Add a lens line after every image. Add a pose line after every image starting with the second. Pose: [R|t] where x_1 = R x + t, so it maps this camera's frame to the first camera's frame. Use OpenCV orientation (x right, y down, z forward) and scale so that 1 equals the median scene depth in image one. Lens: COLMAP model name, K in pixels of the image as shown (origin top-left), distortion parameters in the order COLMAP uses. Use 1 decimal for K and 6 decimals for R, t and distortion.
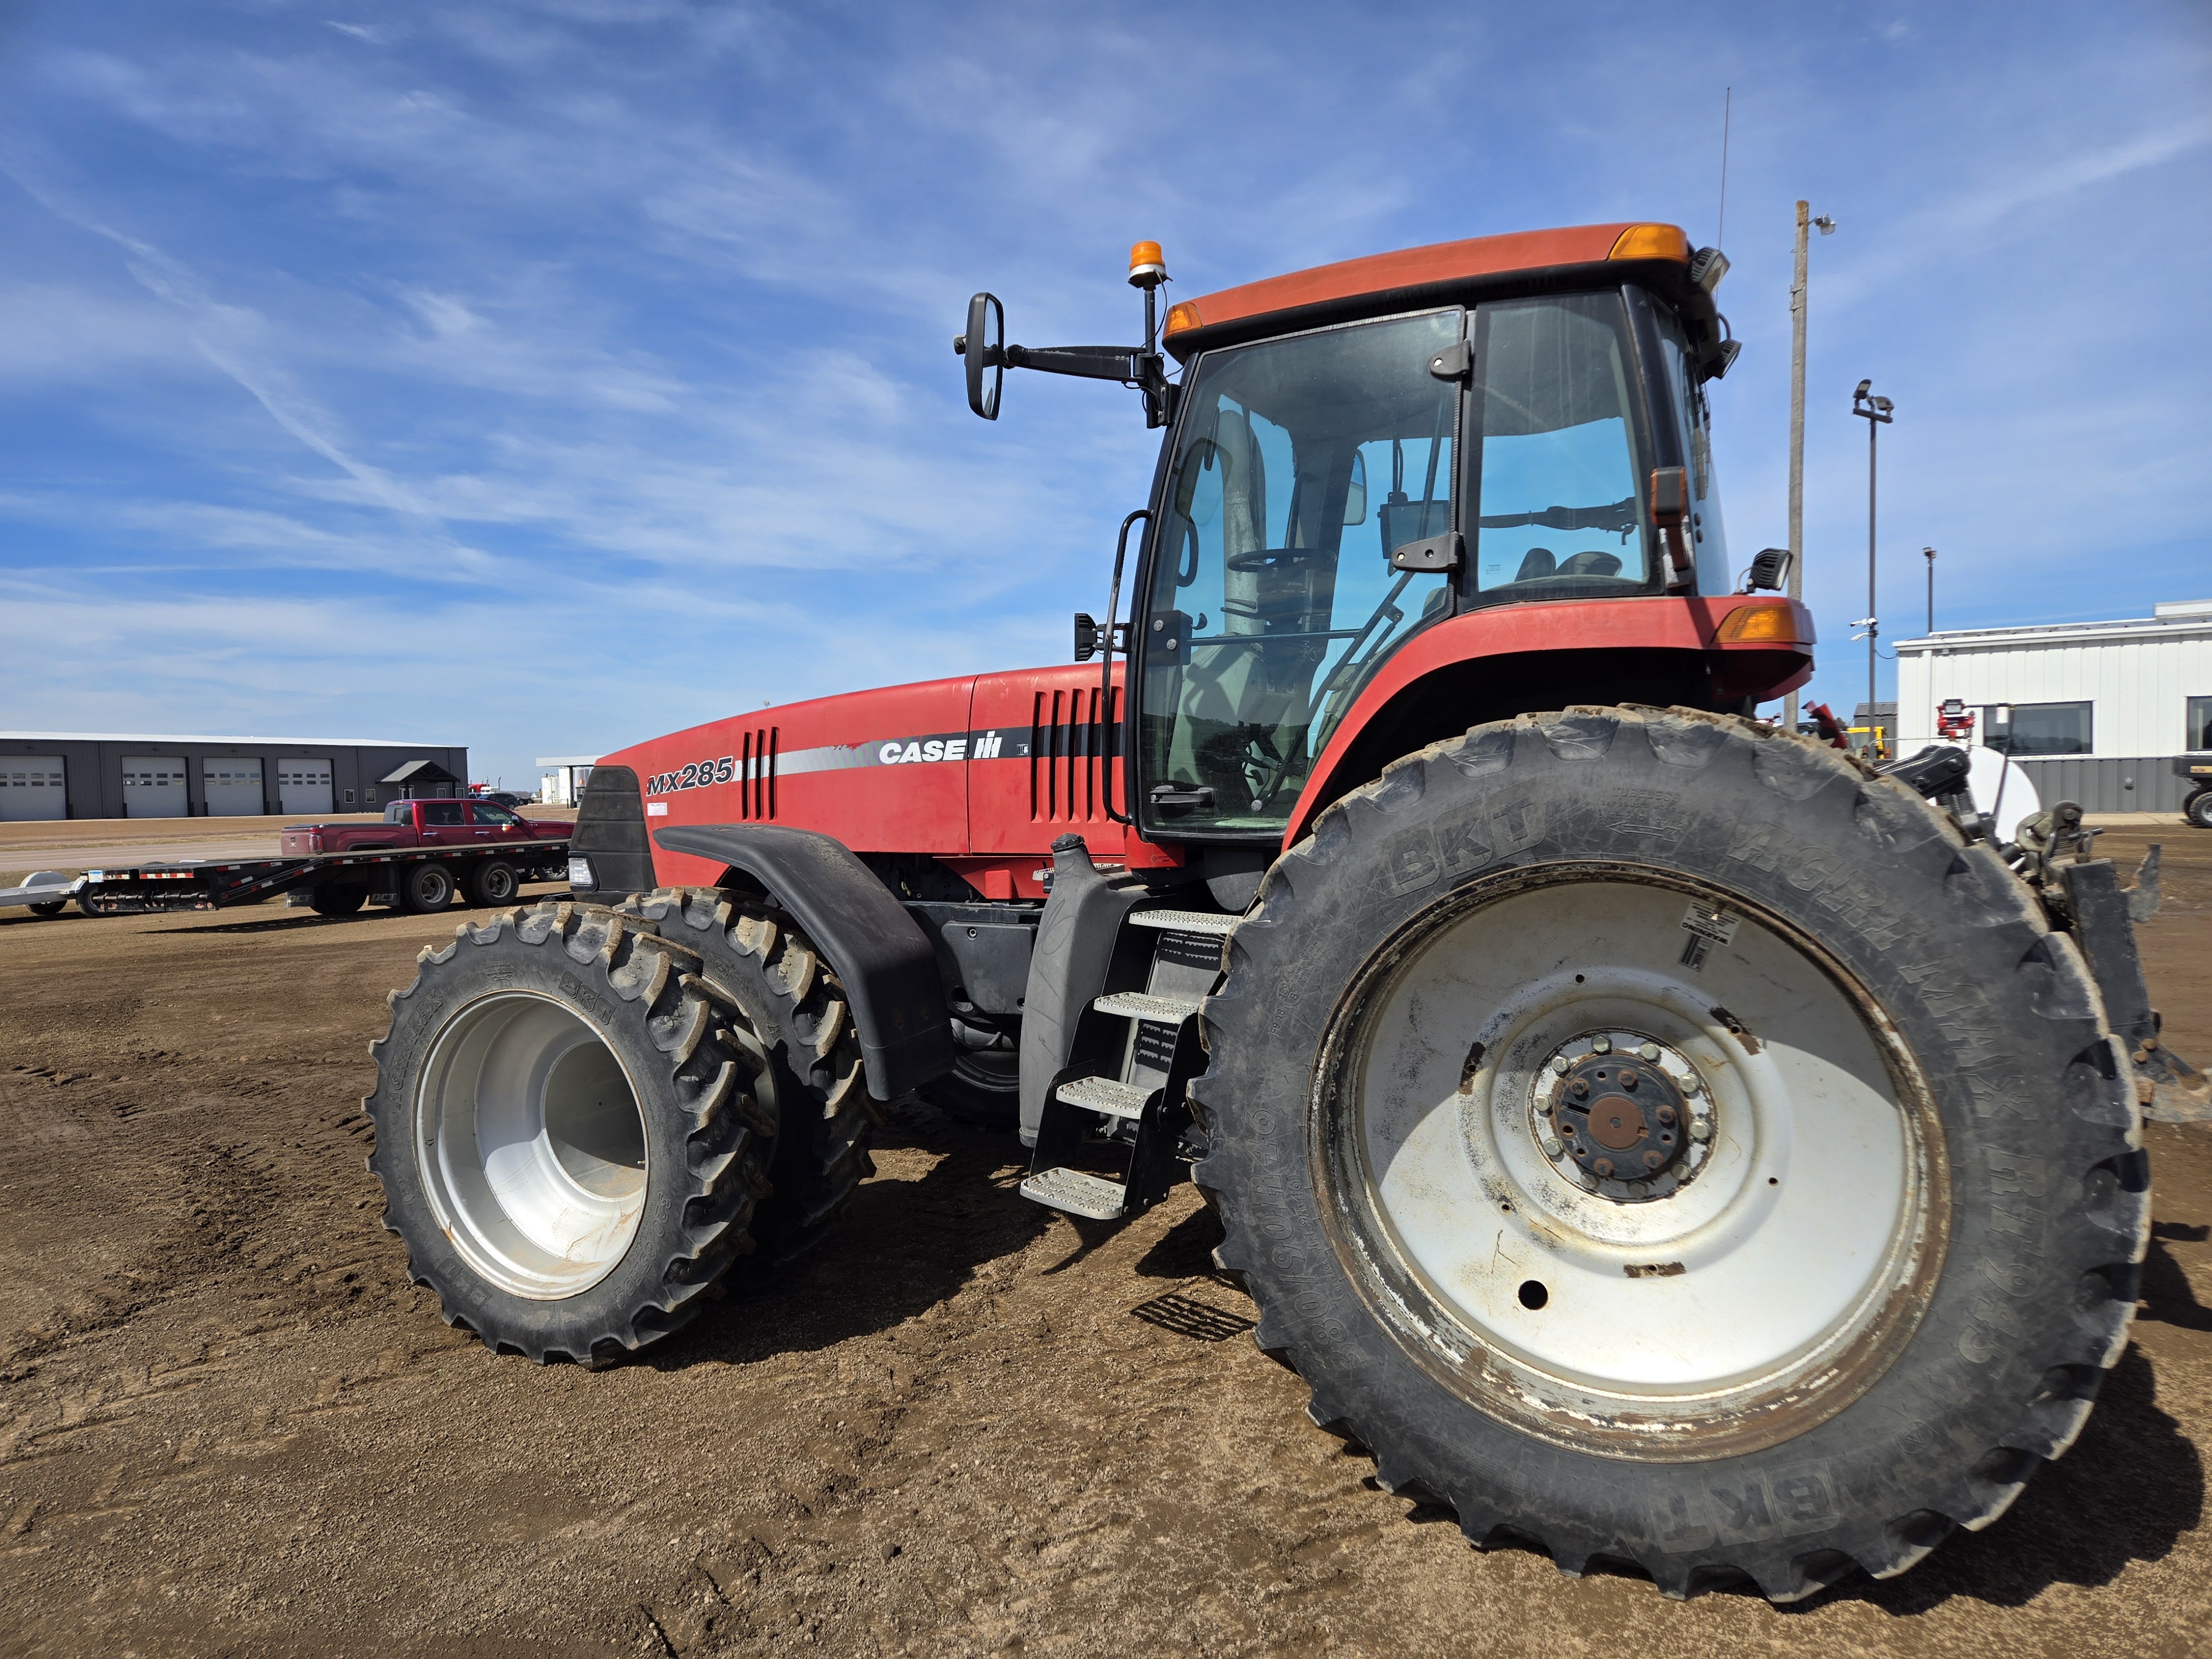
lens RADIAL K [[1481.1, 0, 1083.8], [0, 1481.1, 848.2], [0, 0, 1]] dist [0.074924, -0.047960]
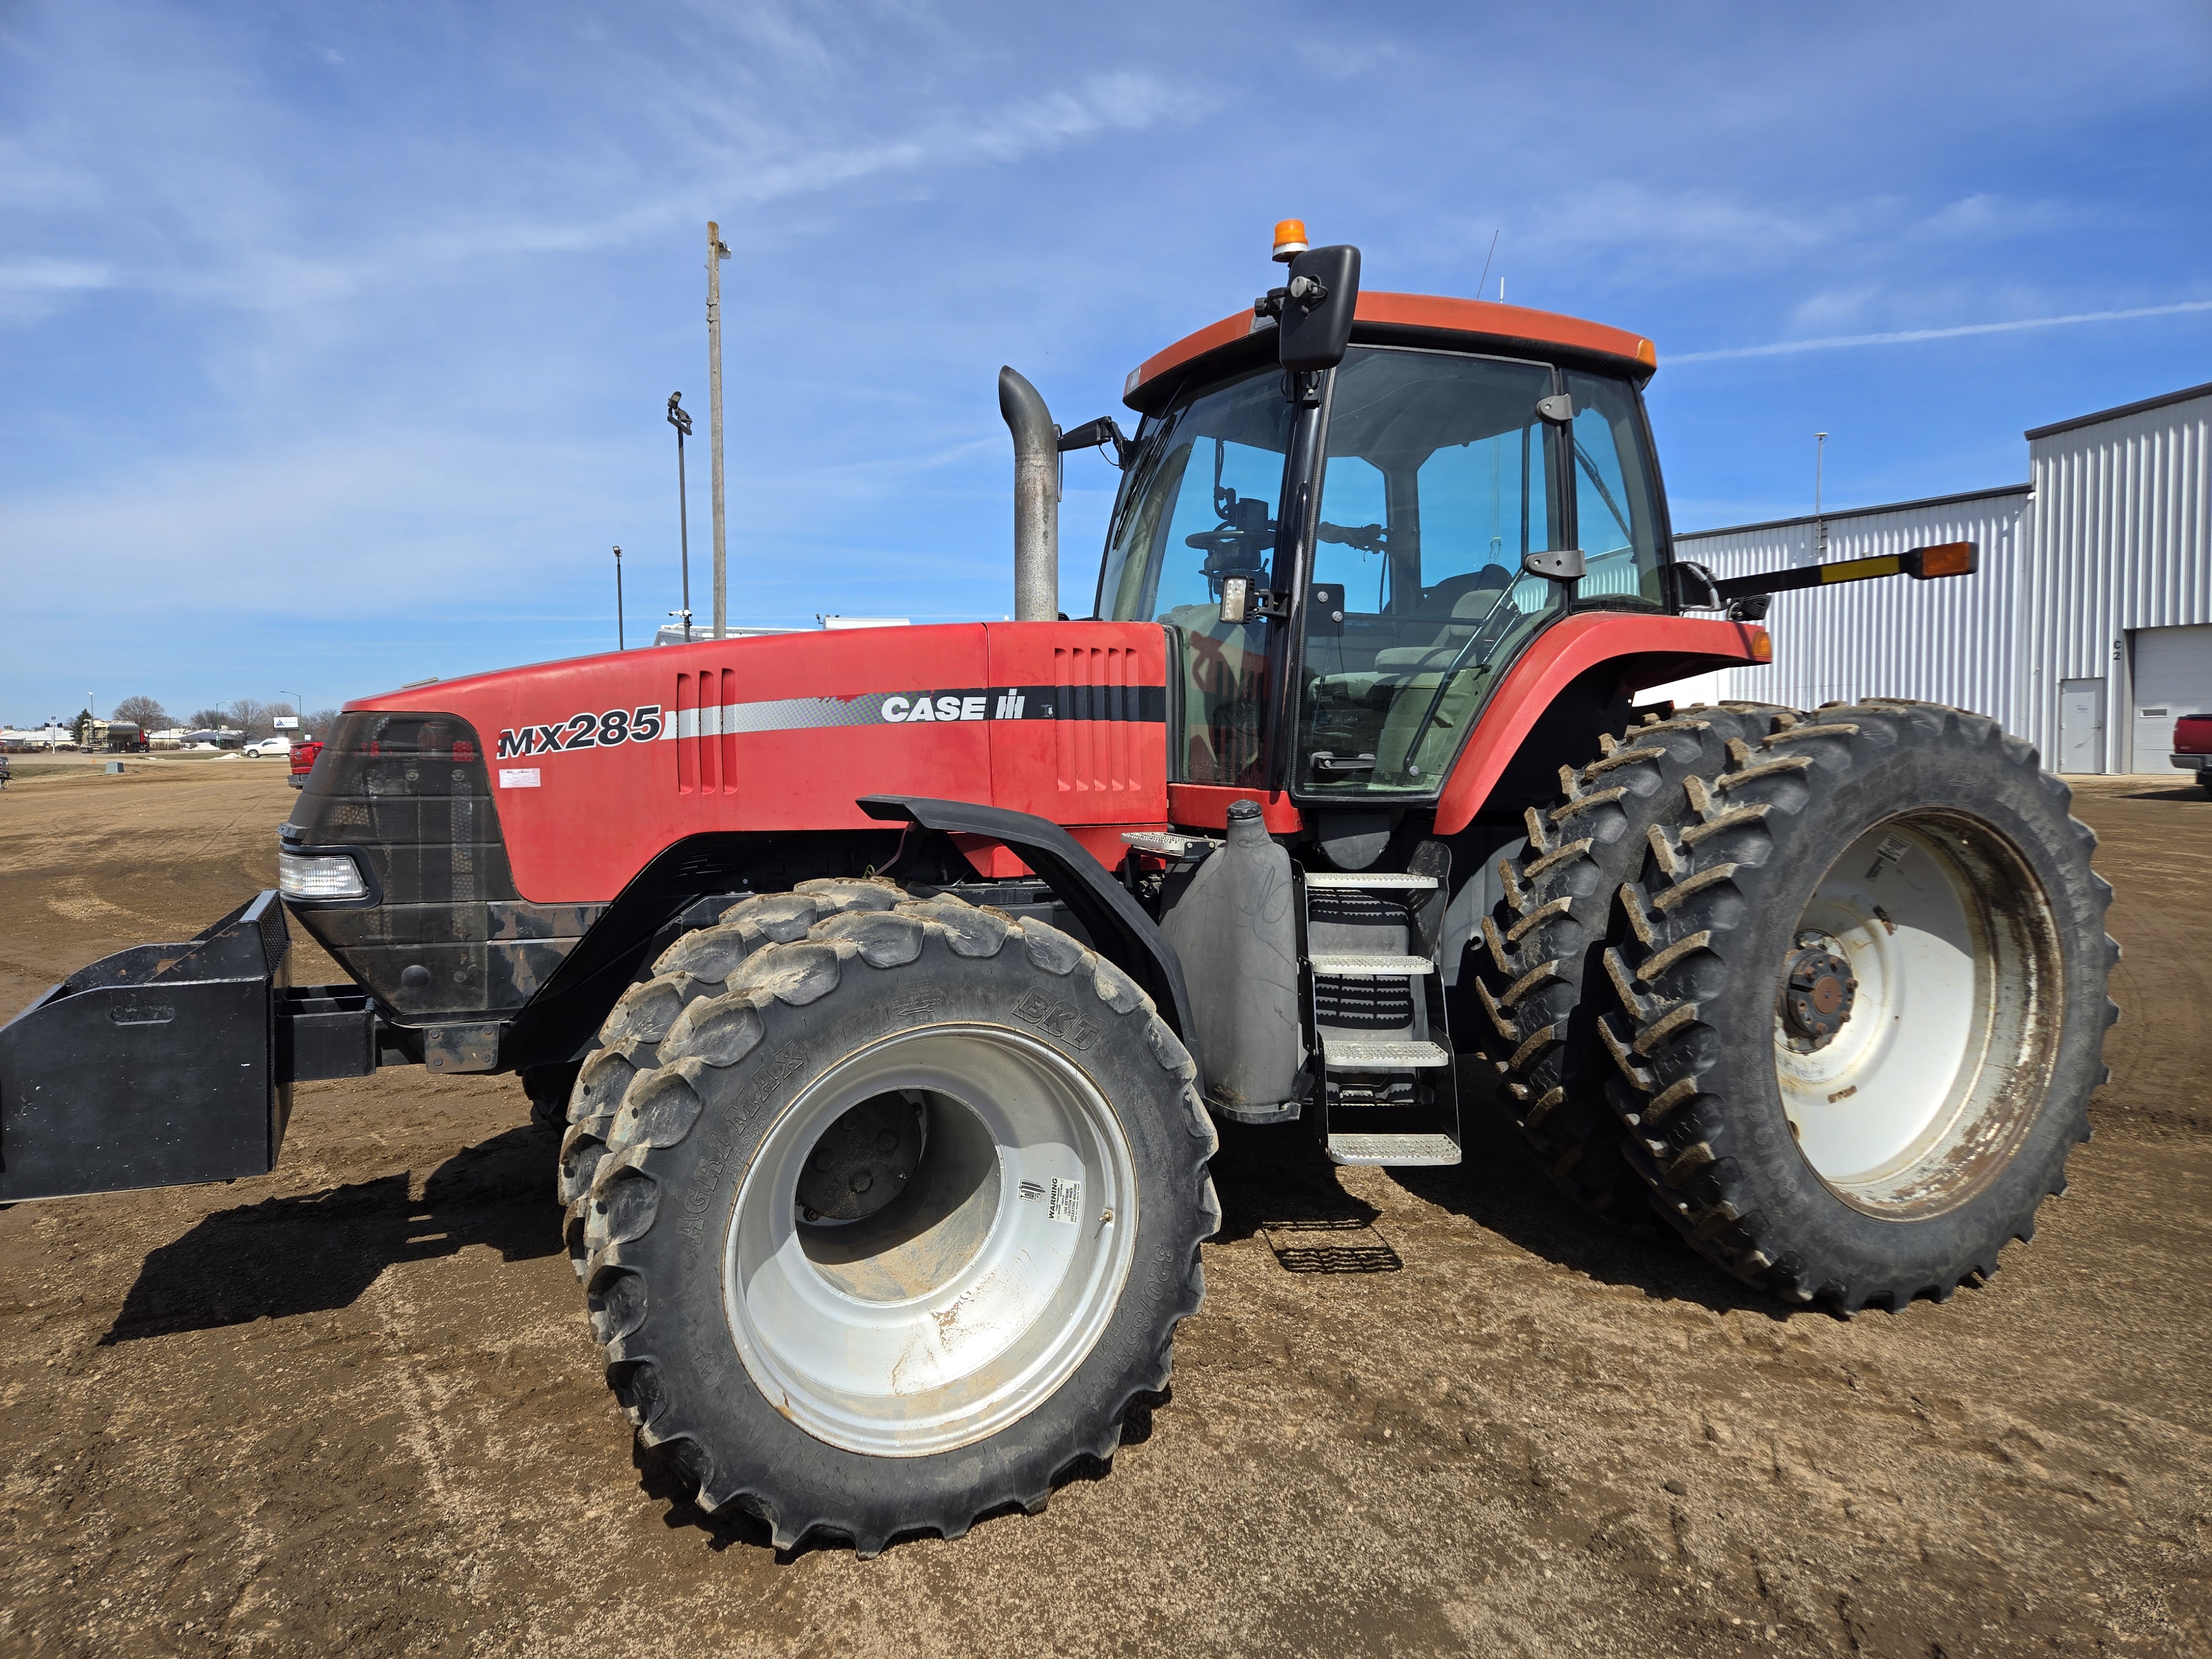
lens RADIAL K [[1481.1, 0, 1120.2], [0, 1481.1, 814.6], [0, 0, 1]] dist [0.074924, -0.047960]
pose [[0.626870, -0.021061, 0.778839, -0.854029], [0.026155, 0.999640, 0.005981, -0.008327], [-0.778685, 0.016621, 0.627195, 0.467286]]
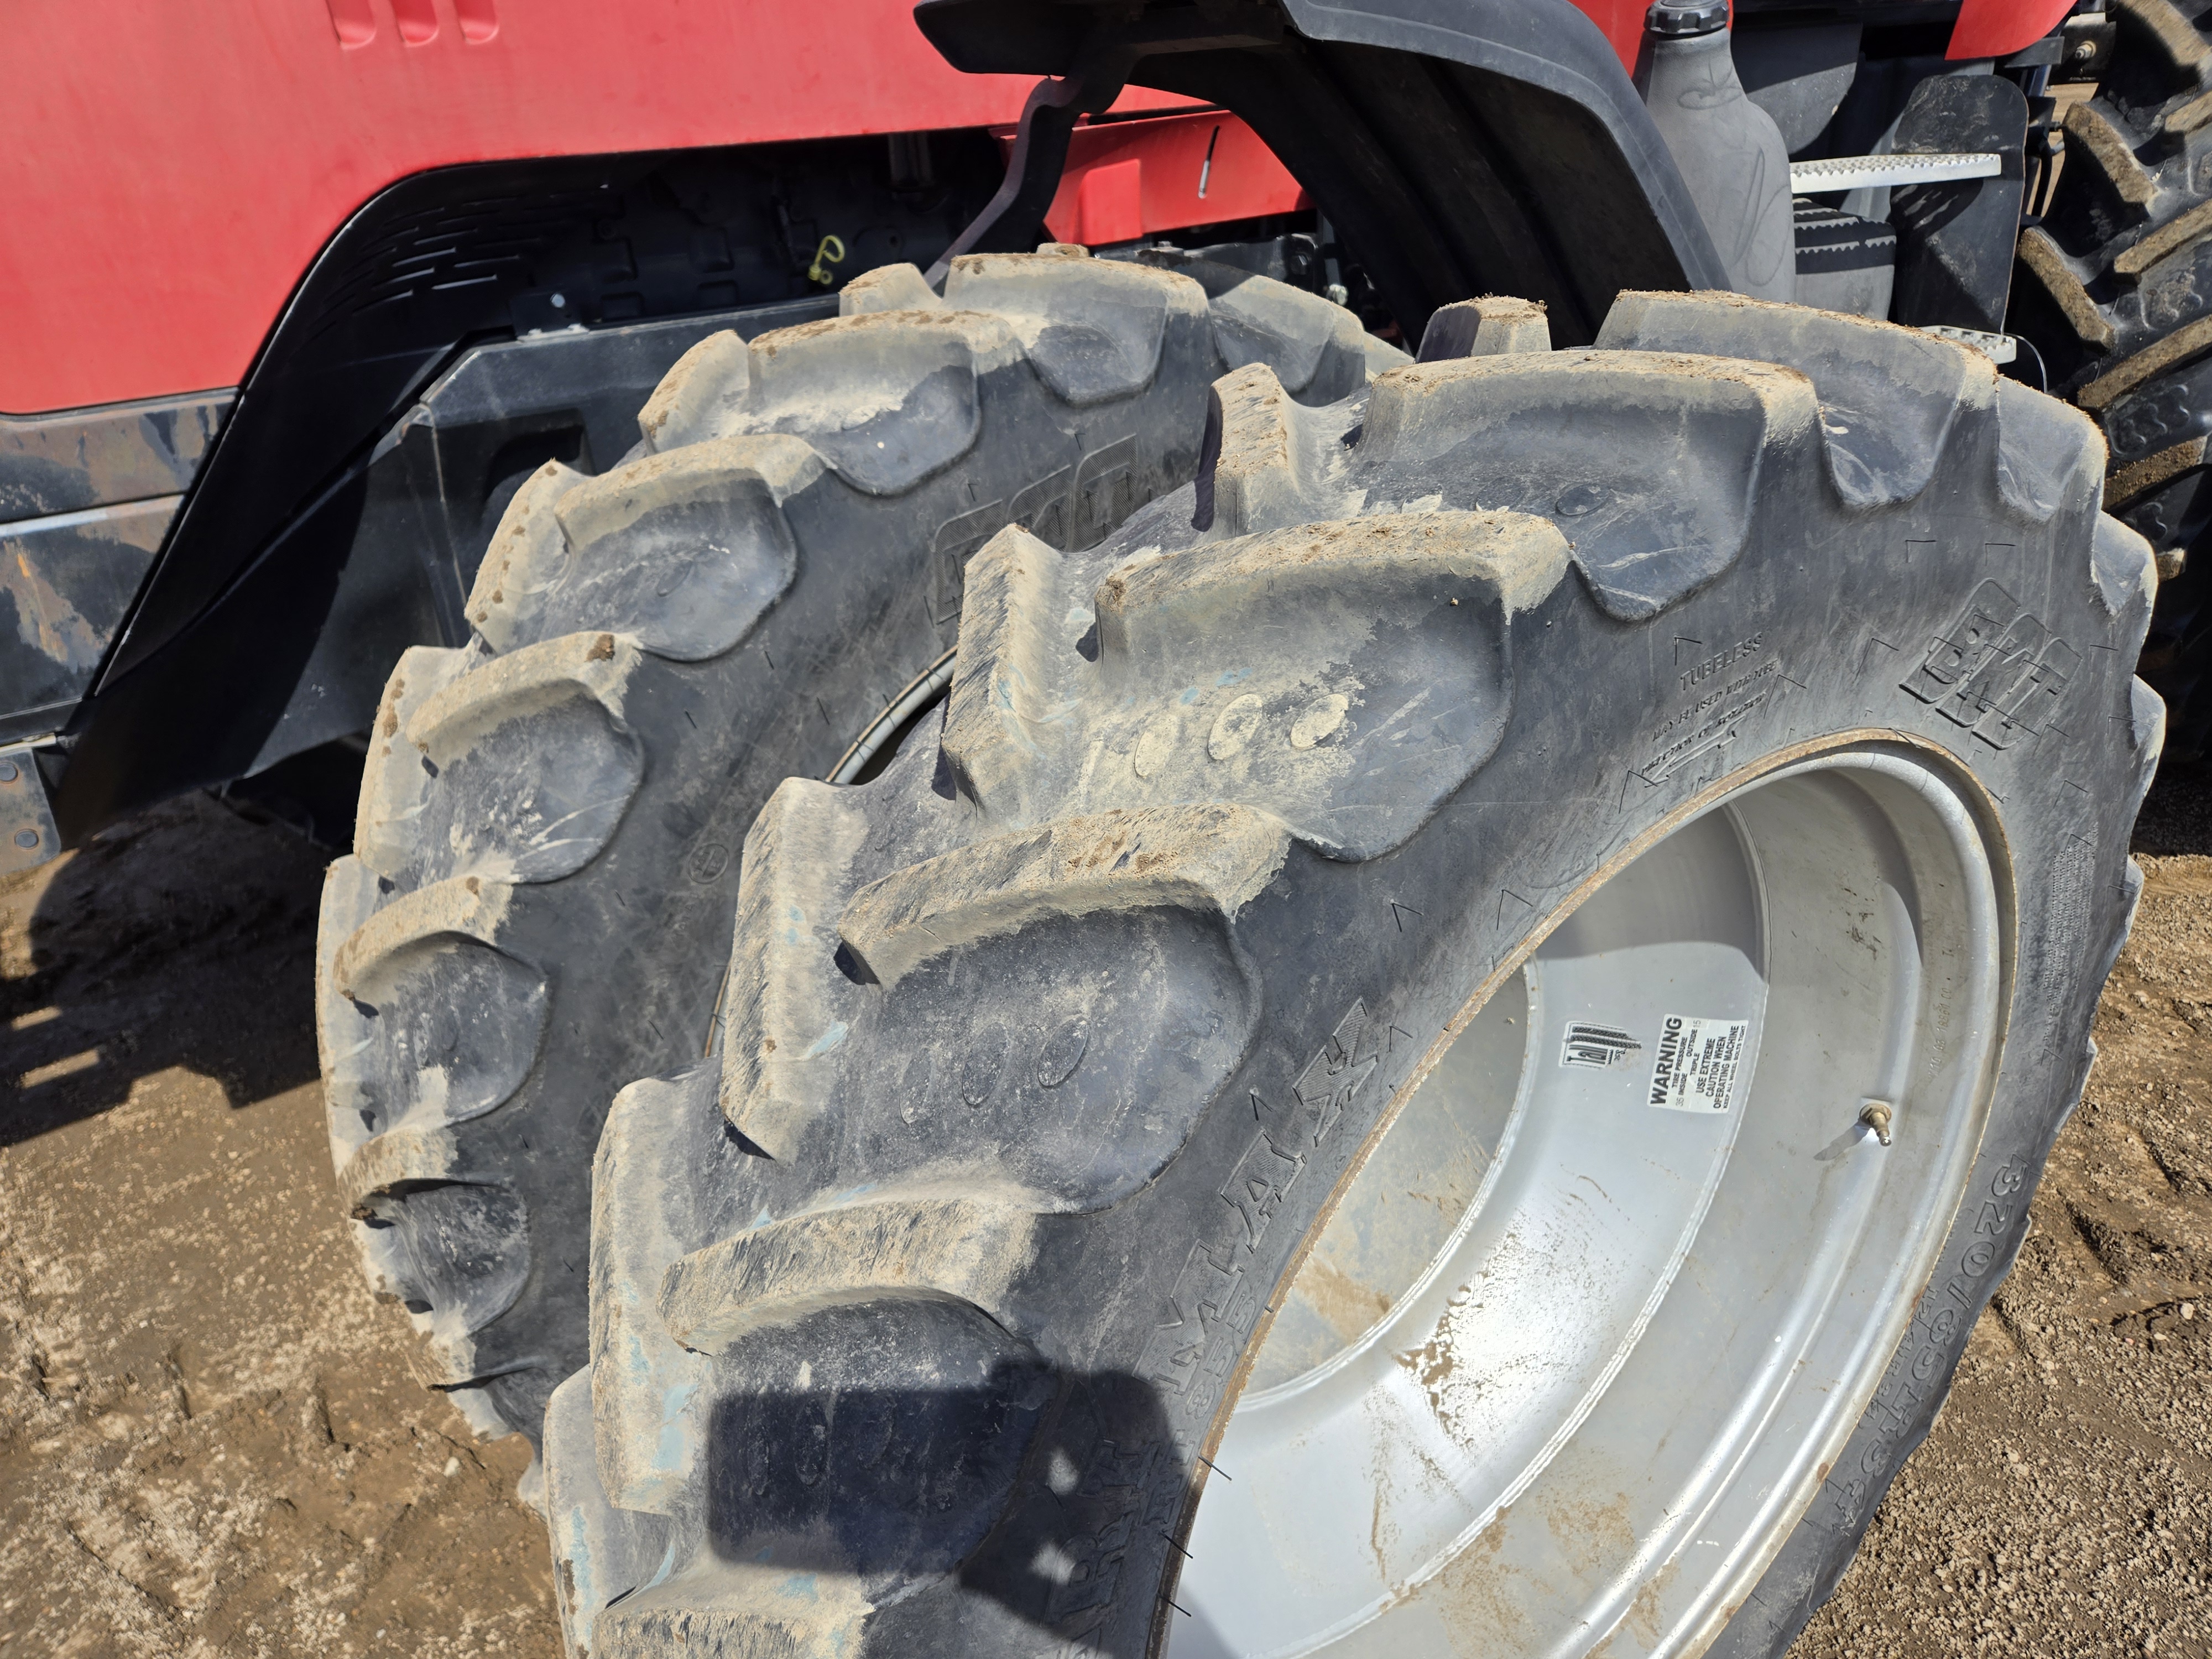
lens RADIAL K [[1481.1, 0, 1092.4], [0, 1481.1, 850.2], [0, 0, 1]] dist [0.074924, -0.047960]
pose [[0.464147, -0.416465, 0.781745, -0.553356], [0.102473, 0.901892, 0.419631, 0.013275], [-0.879811, -0.114663, 0.461287, 0.954586]]
